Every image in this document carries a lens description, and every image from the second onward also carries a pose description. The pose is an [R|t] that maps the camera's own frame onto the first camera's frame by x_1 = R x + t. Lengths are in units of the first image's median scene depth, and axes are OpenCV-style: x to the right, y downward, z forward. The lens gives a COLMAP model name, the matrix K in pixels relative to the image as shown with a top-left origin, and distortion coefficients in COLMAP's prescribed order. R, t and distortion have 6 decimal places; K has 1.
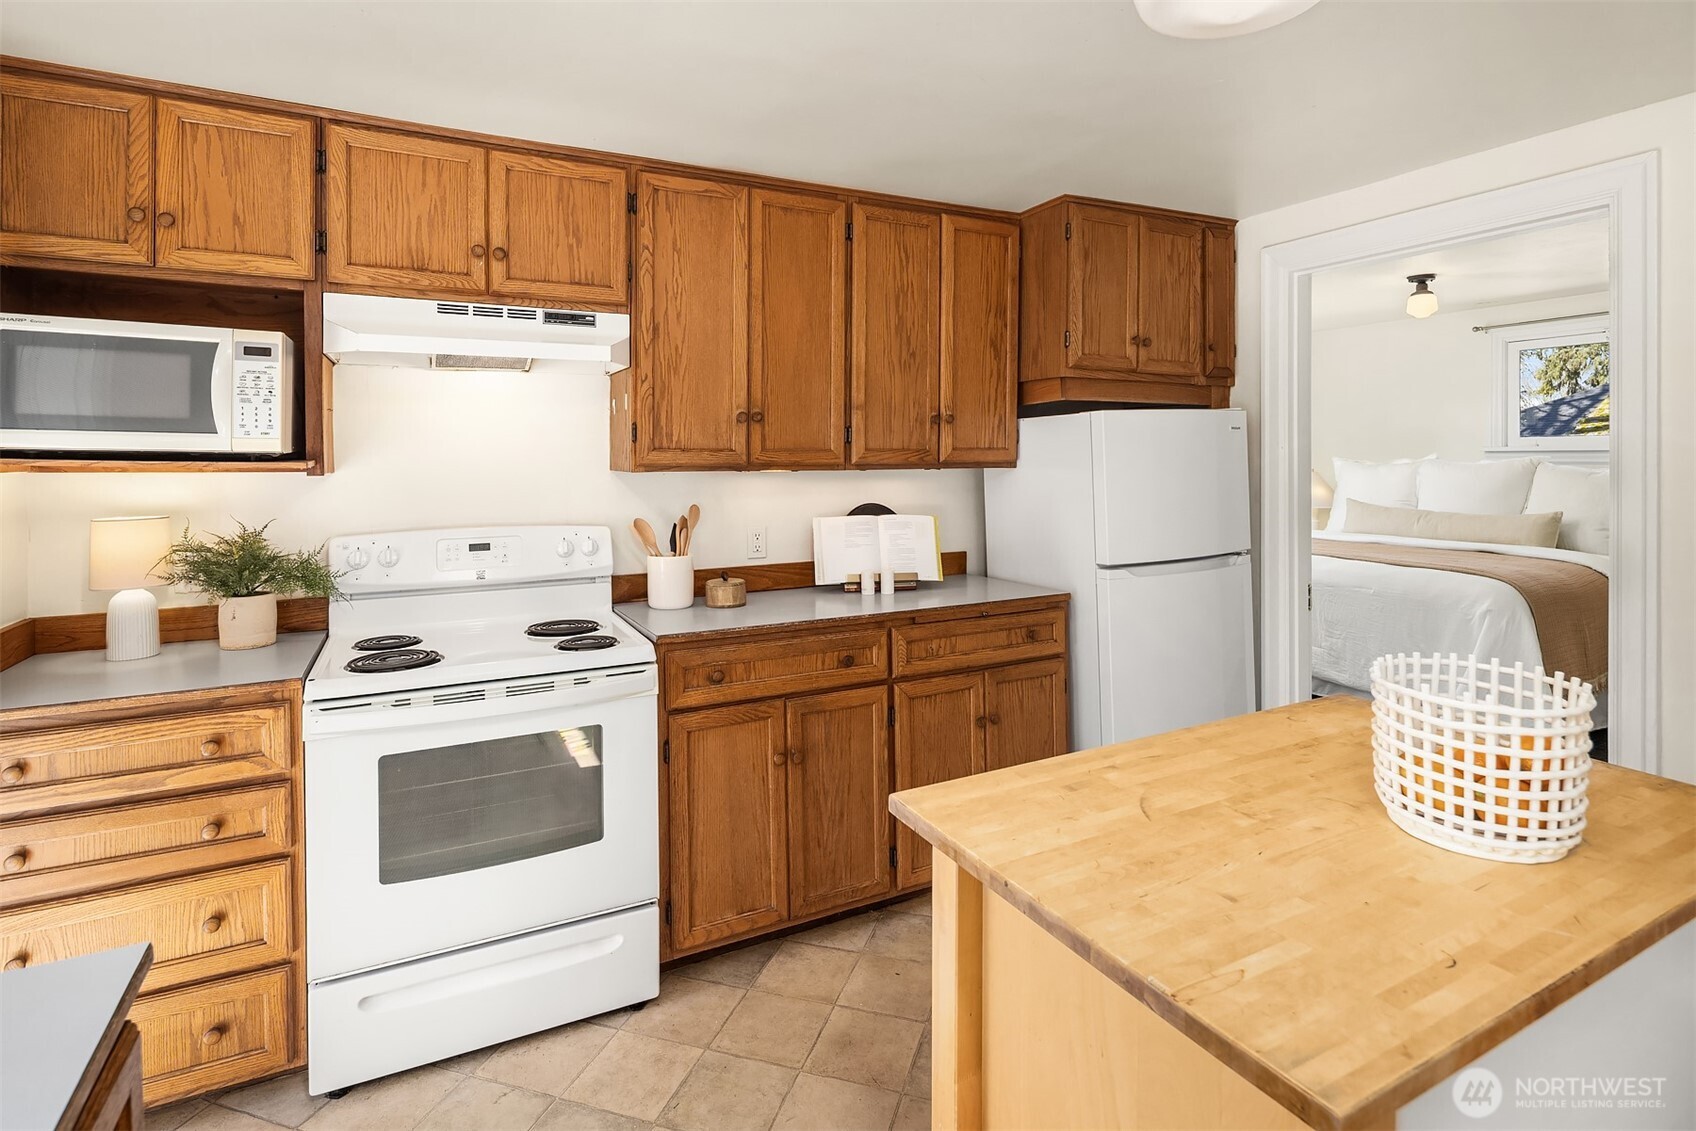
lens RADIAL K [[797.2, 0, 844.0], [0, 797.2, 473.0], [0, 0, 1]] dist [-0.004851, 0.000144]
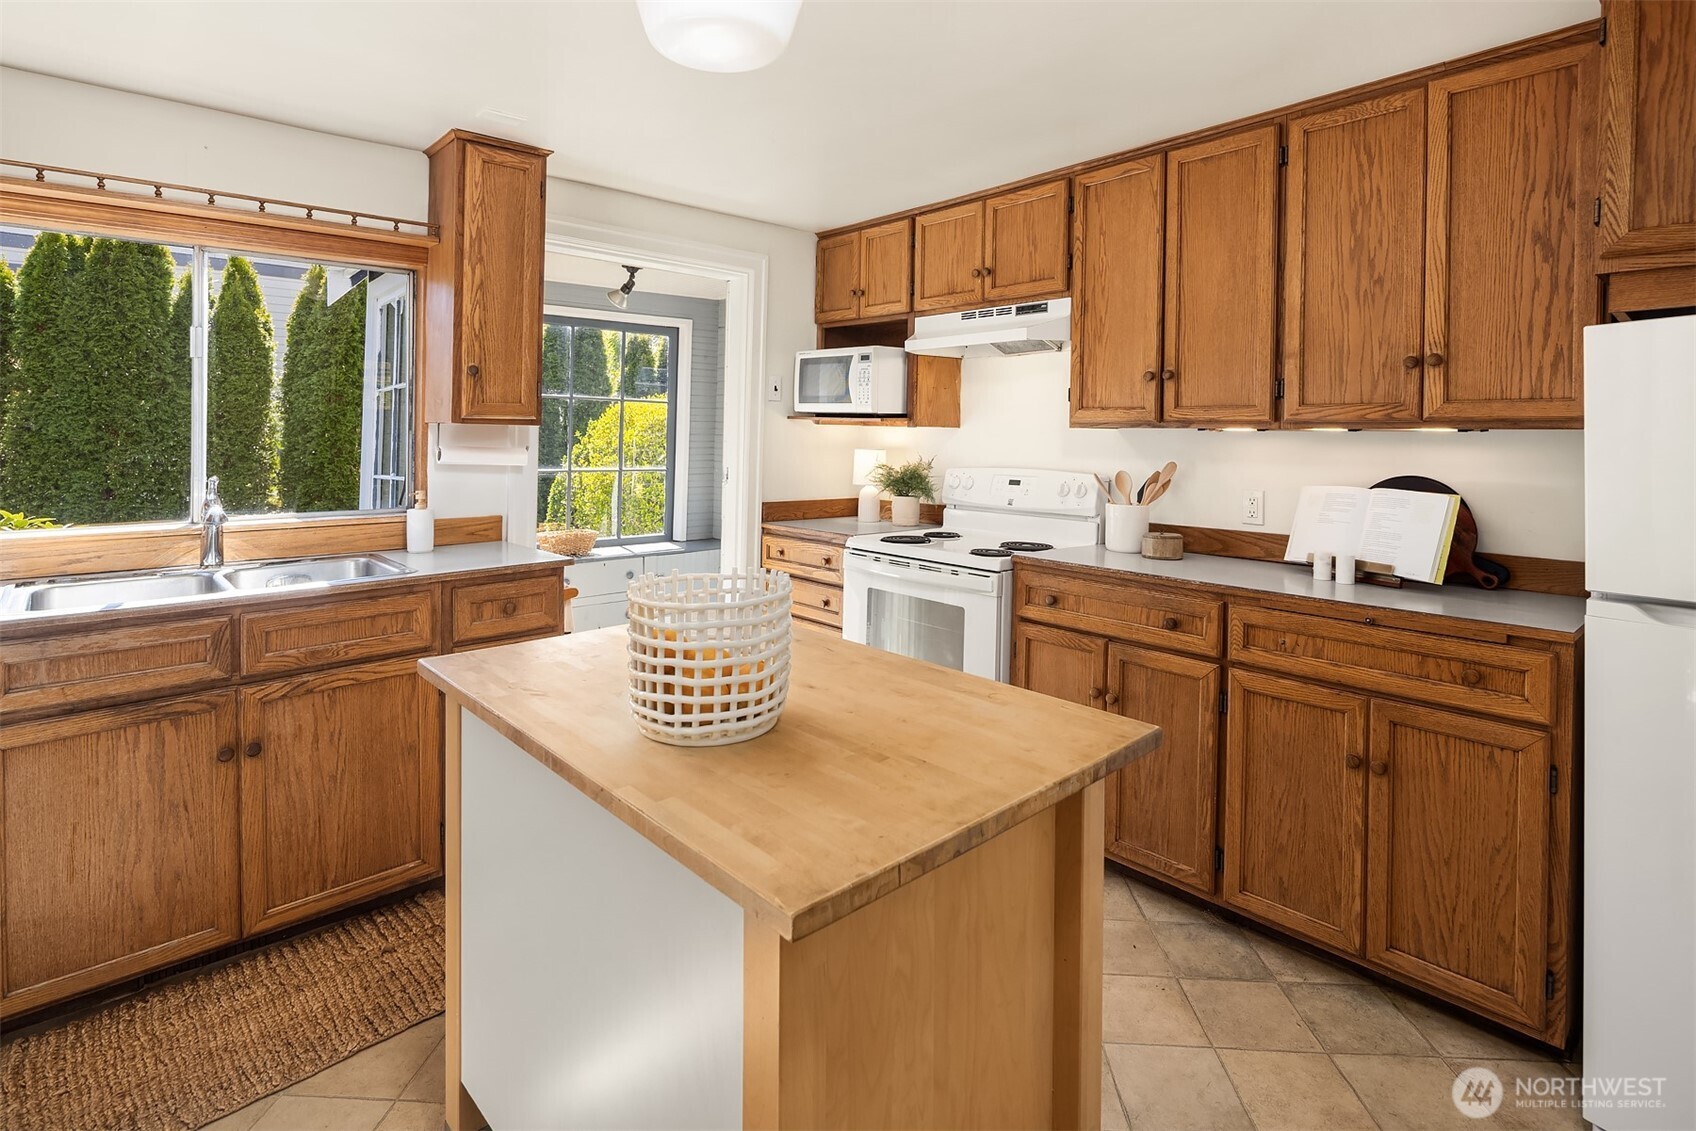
lens RADIAL K [[842.1, 0, 851.6], [0, 842.1, 429.5], [0, 0, 1]] dist [0.000477, -0.000051]
pose [[0.273914, 0.004986, -0.961741, 0.868288], [-0.025512, 0.999672, -0.002083, 0.012489], [0.961416, 0.025106, 0.273952, 0.338033]]
